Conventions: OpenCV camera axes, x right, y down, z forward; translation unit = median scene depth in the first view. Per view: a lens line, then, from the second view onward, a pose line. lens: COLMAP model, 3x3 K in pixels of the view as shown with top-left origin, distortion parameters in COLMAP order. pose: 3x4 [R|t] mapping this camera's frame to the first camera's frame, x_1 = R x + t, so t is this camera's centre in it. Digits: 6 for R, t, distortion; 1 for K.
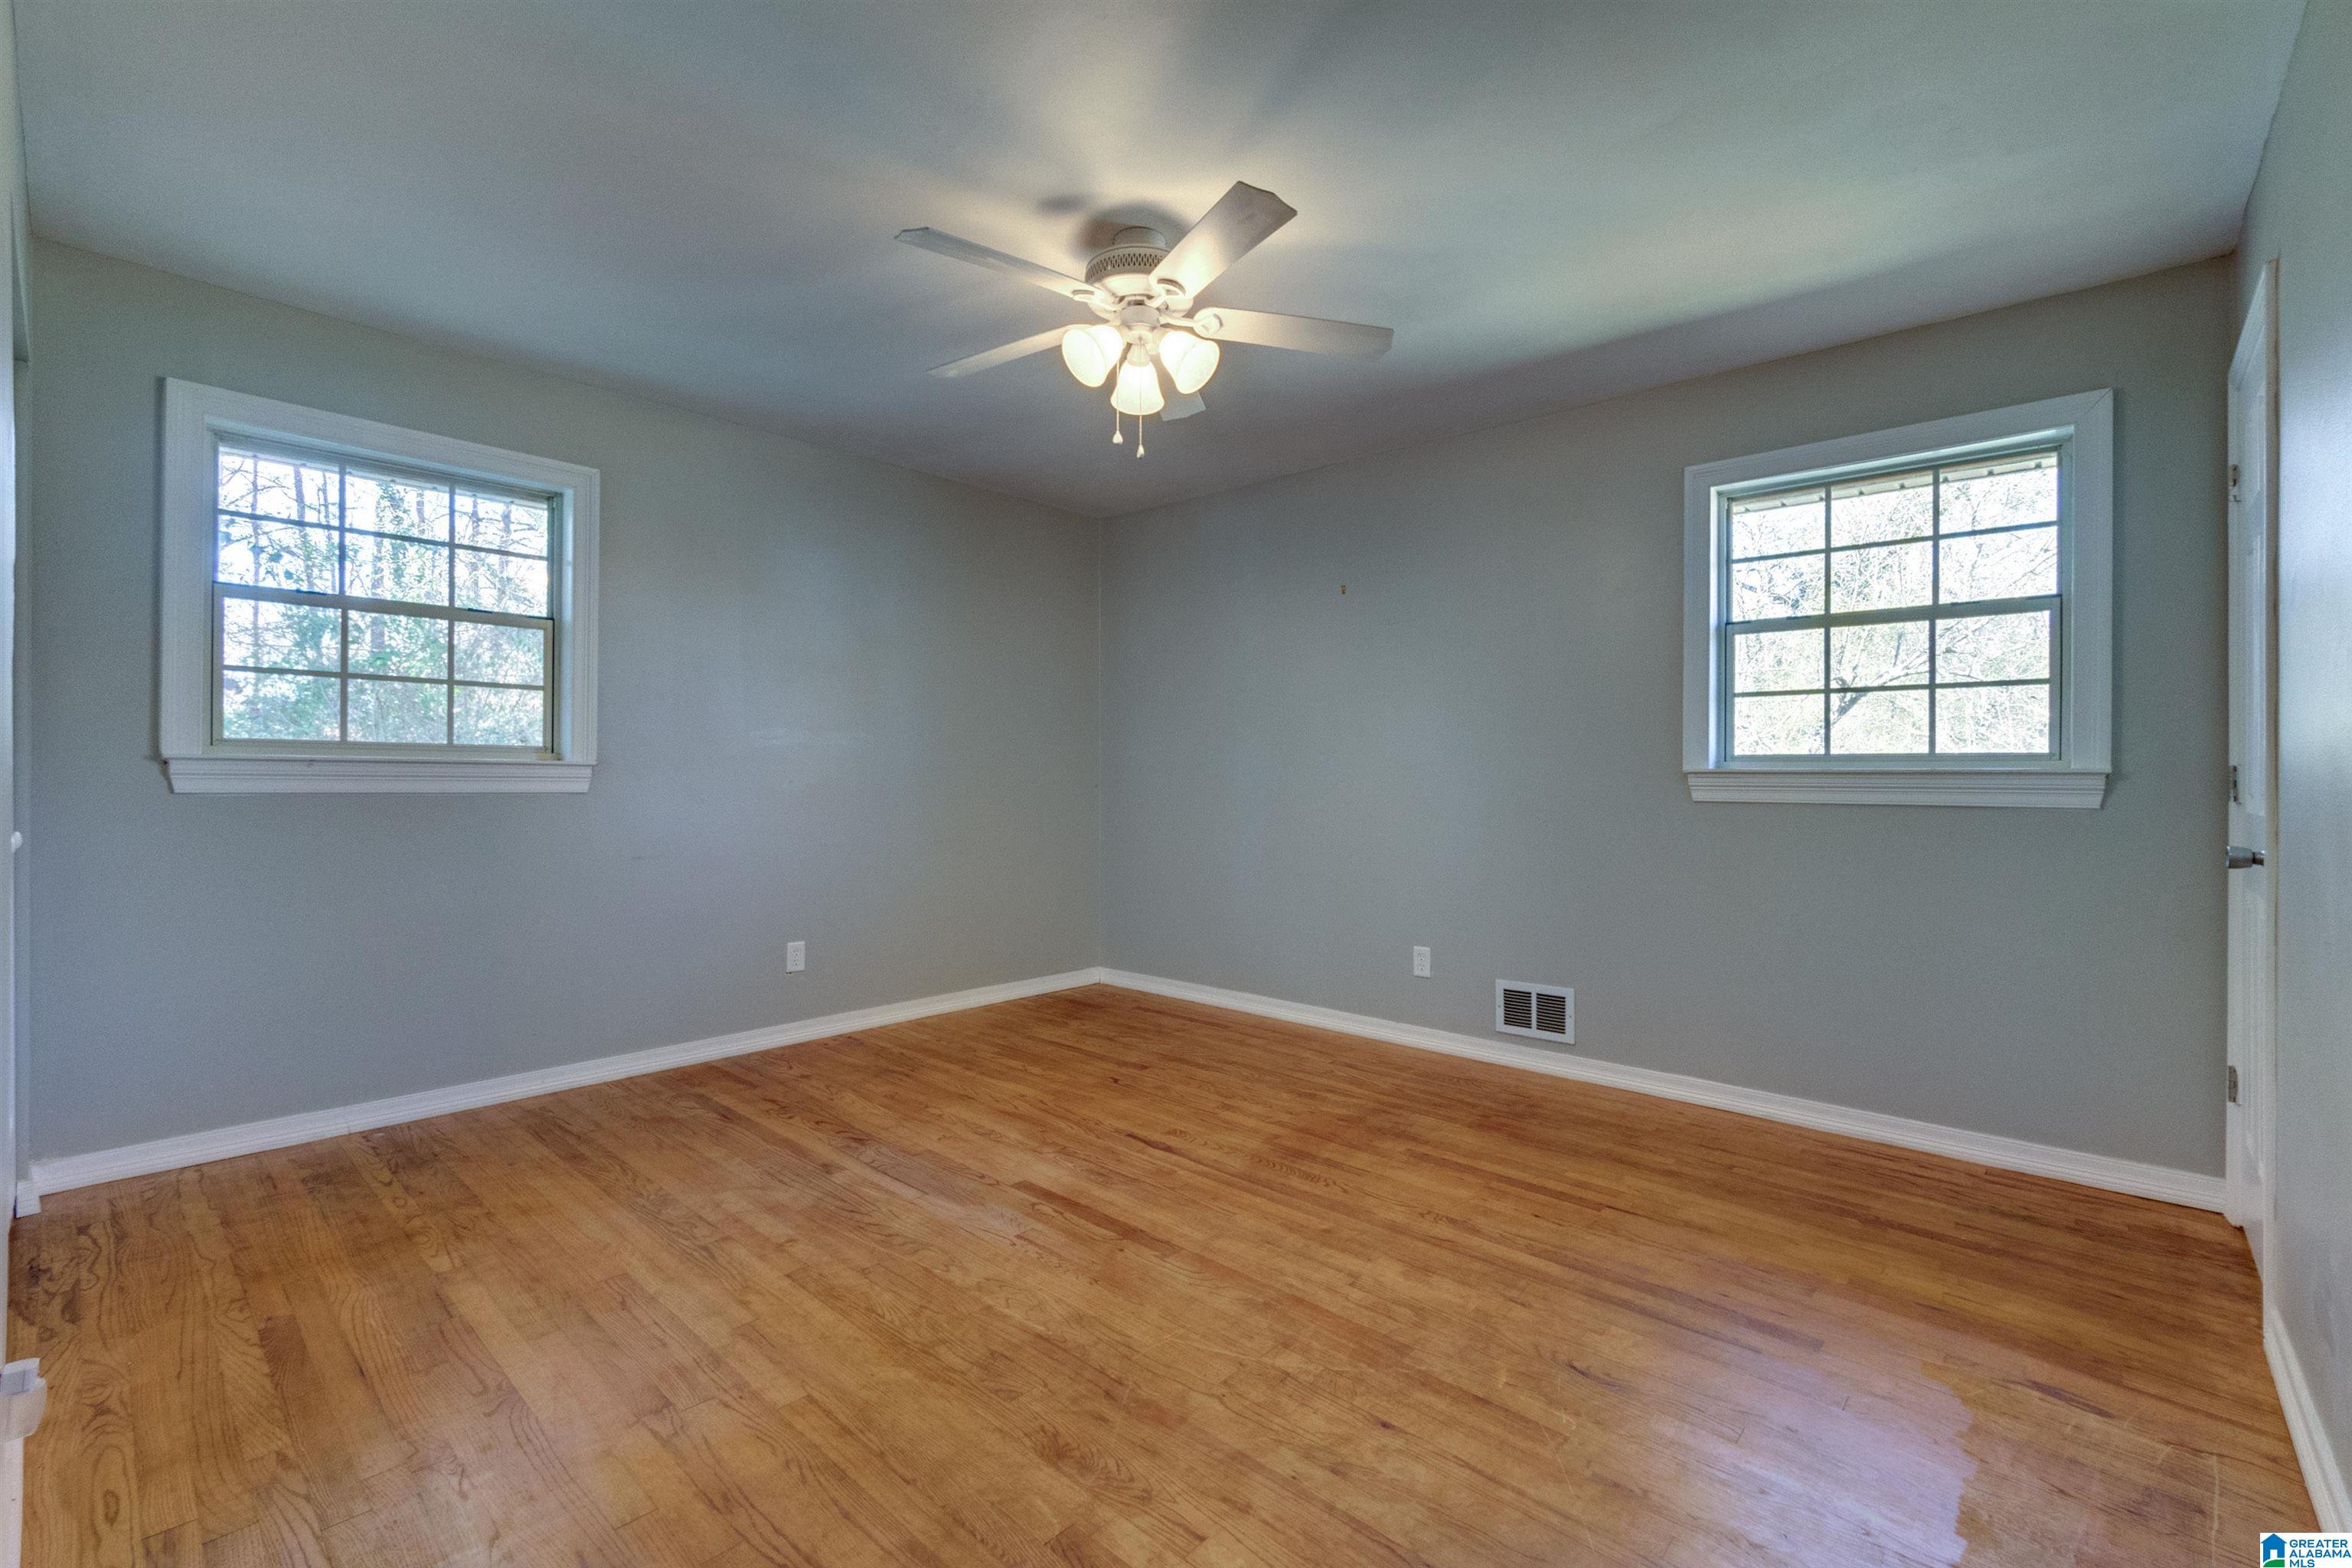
lens RADIAL K [[1013.2, 0, 1183.2], [0, 1013.2, 769.1], [0, 0, 1]] dist [-0.004127, 0.000623]
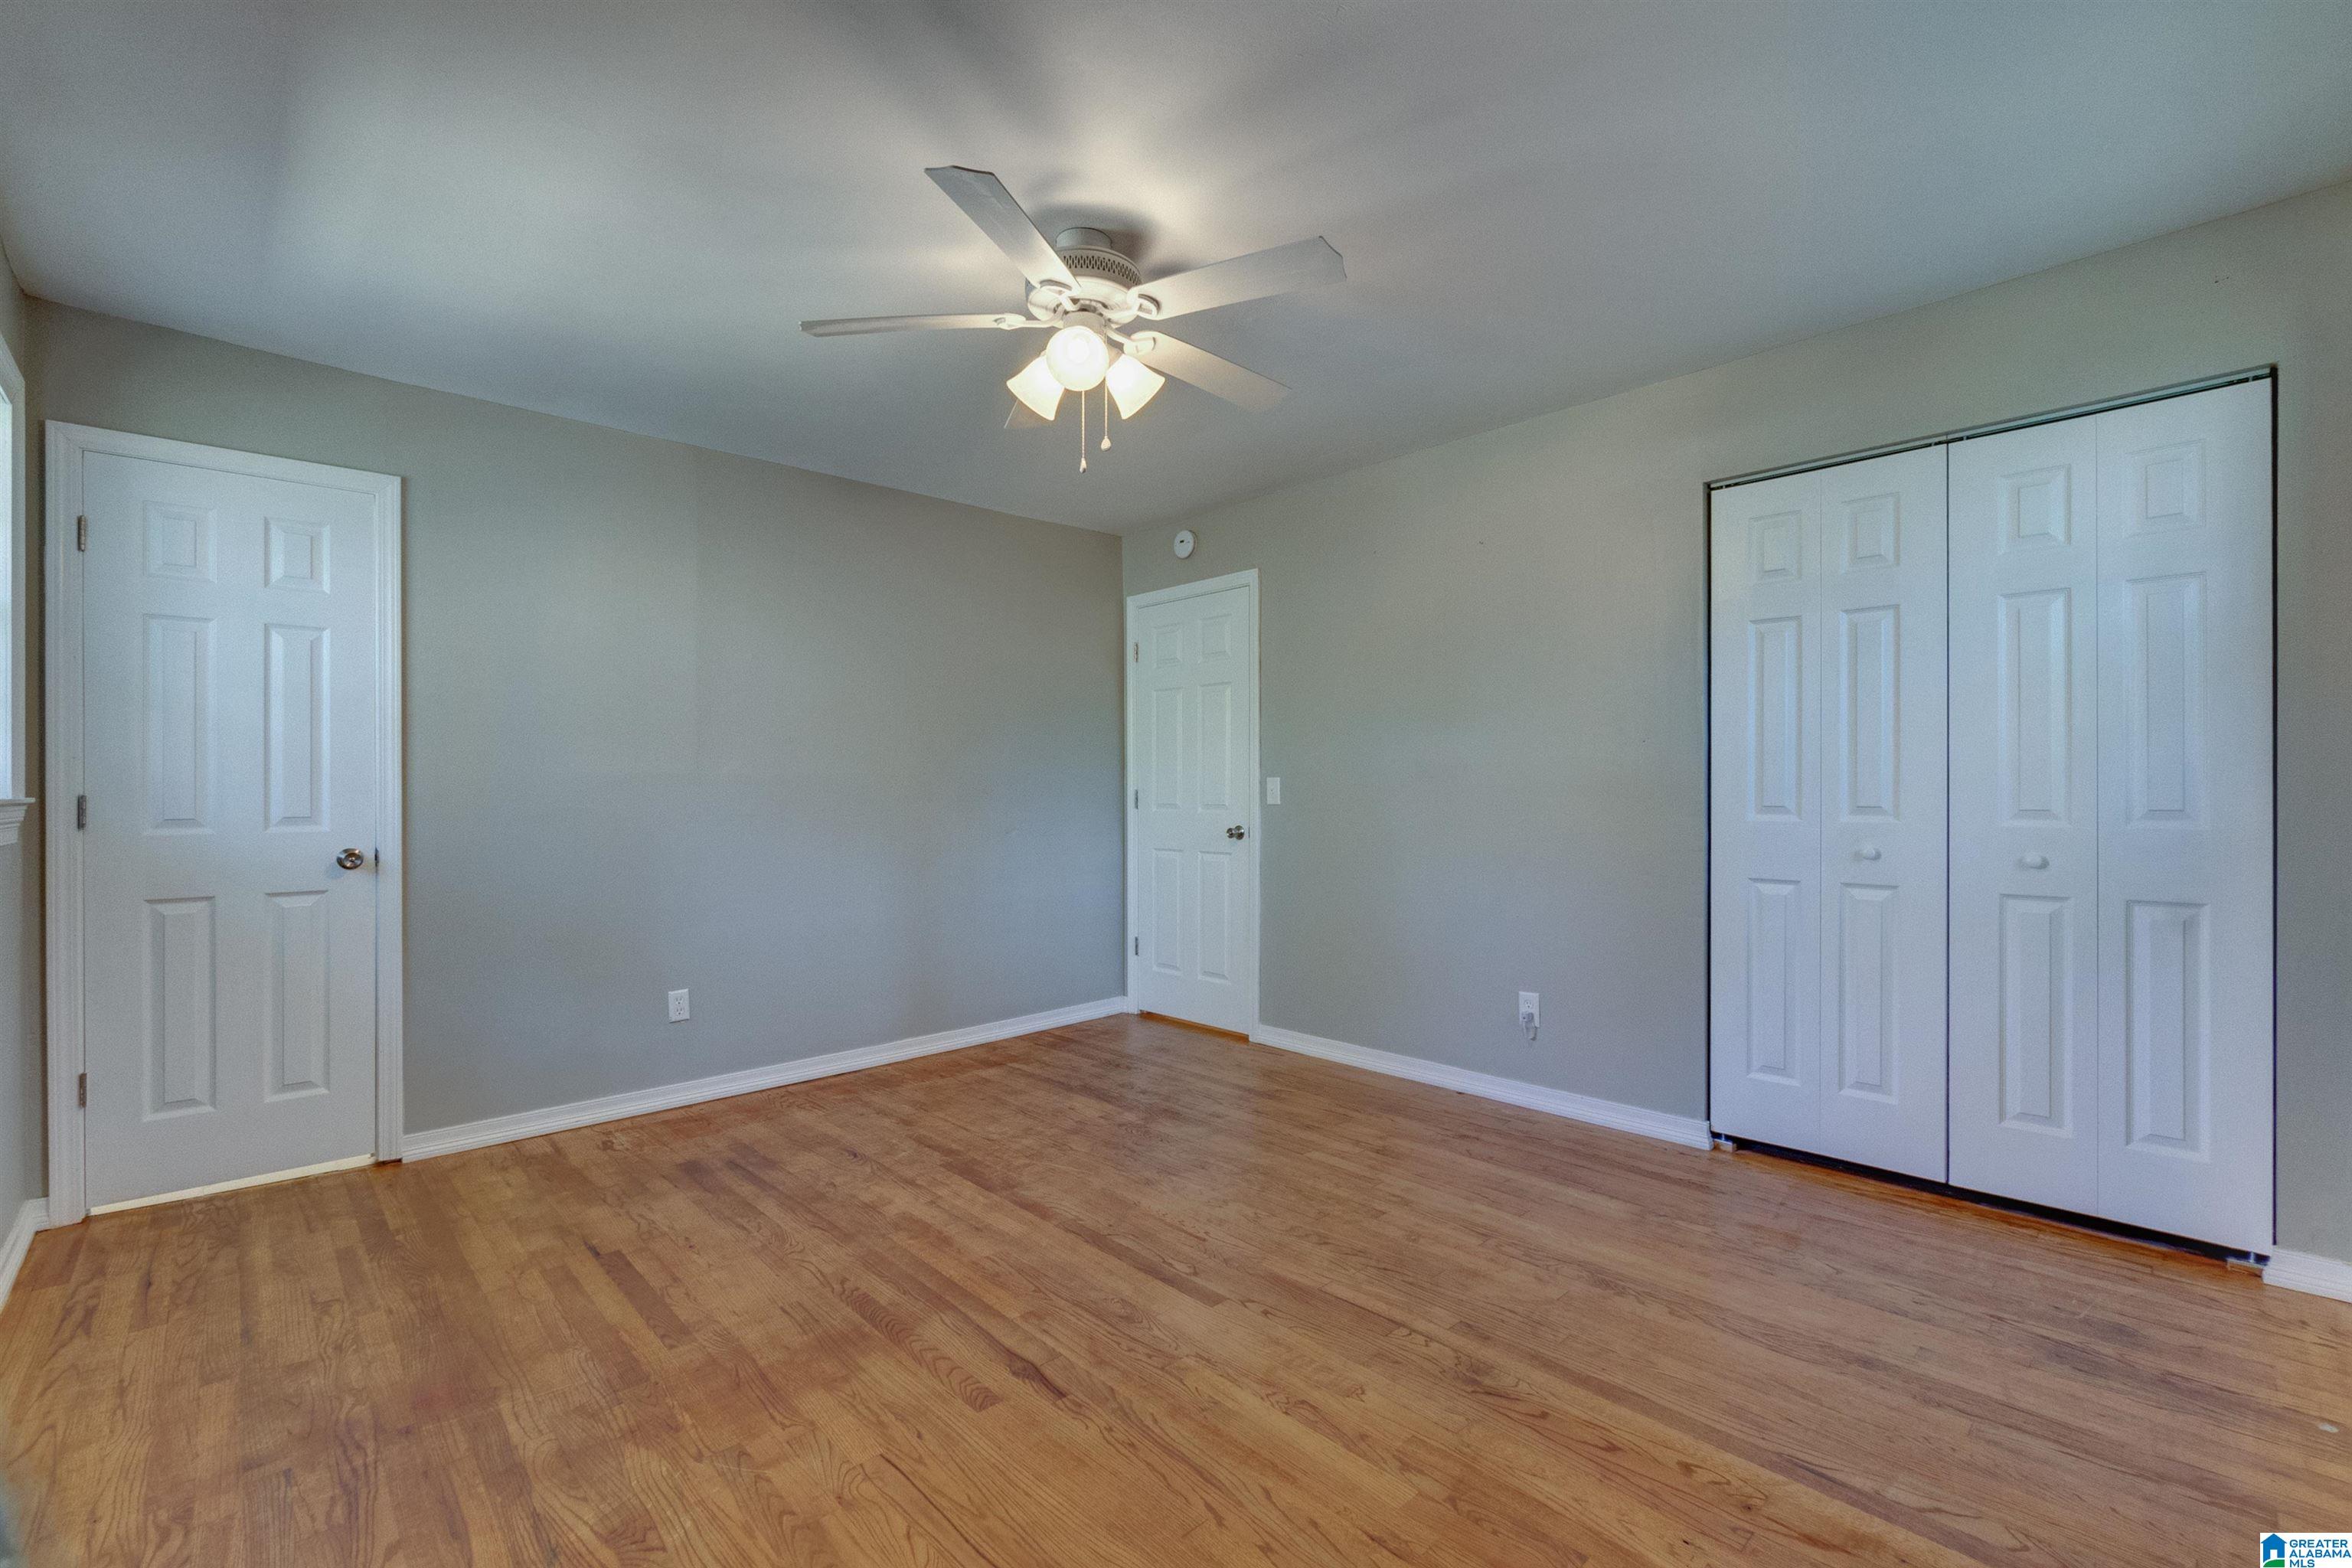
lens RADIAL K [[1013.2, 0, 1185.7], [0, 1013.2, 793.4], [0, 0, 1]] dist [-0.004127, 0.000623]
pose [[-0.997000, -0.002152, 0.077367, -0.170730], [-0.002361, 0.999994, -0.002616, -0.003828], [-0.077361, -0.002791, -0.996999, 1.563595]]
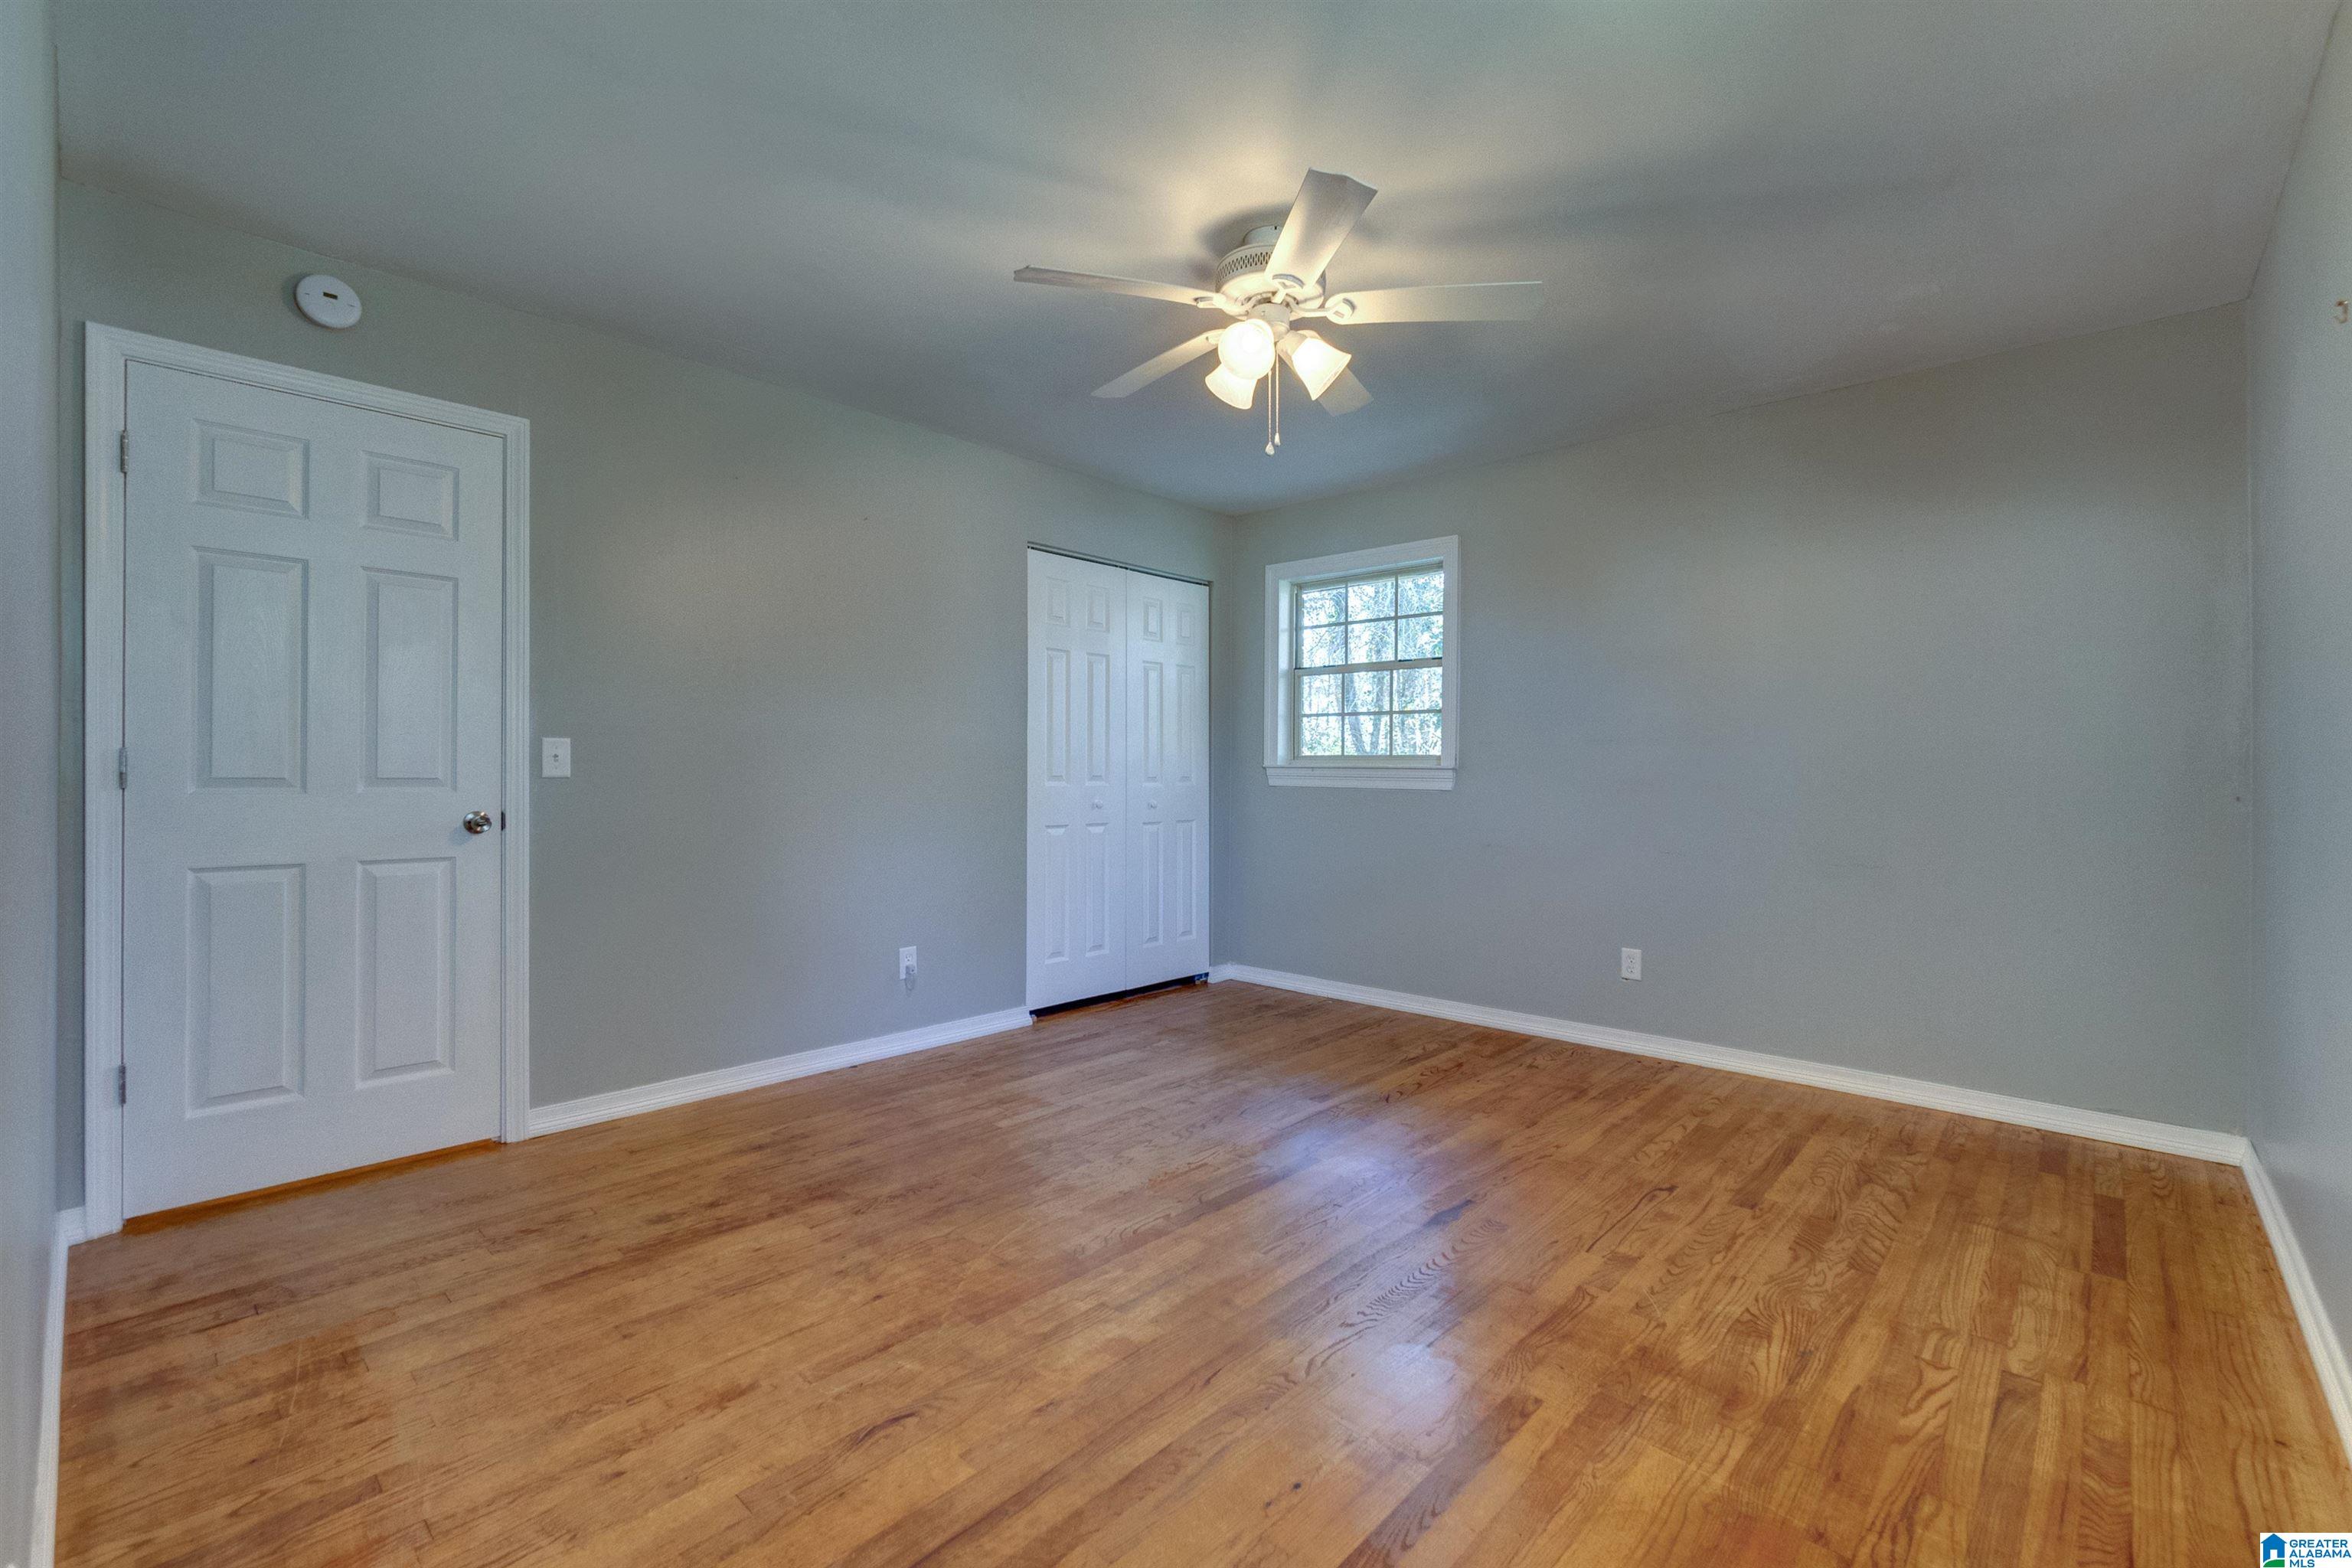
lens RADIAL K [[1013.2, 0, 1176.3], [0, 1013.2, 767.3], [0, 0, 1]] dist [-0.004127, 0.000623]
pose [[-0.014950, -0.011986, -0.999816, 0.774481], [0.000000, 0.999928, -0.011988, 0.010096], [0.999888, -0.000179, -0.014949, 0.746431]]
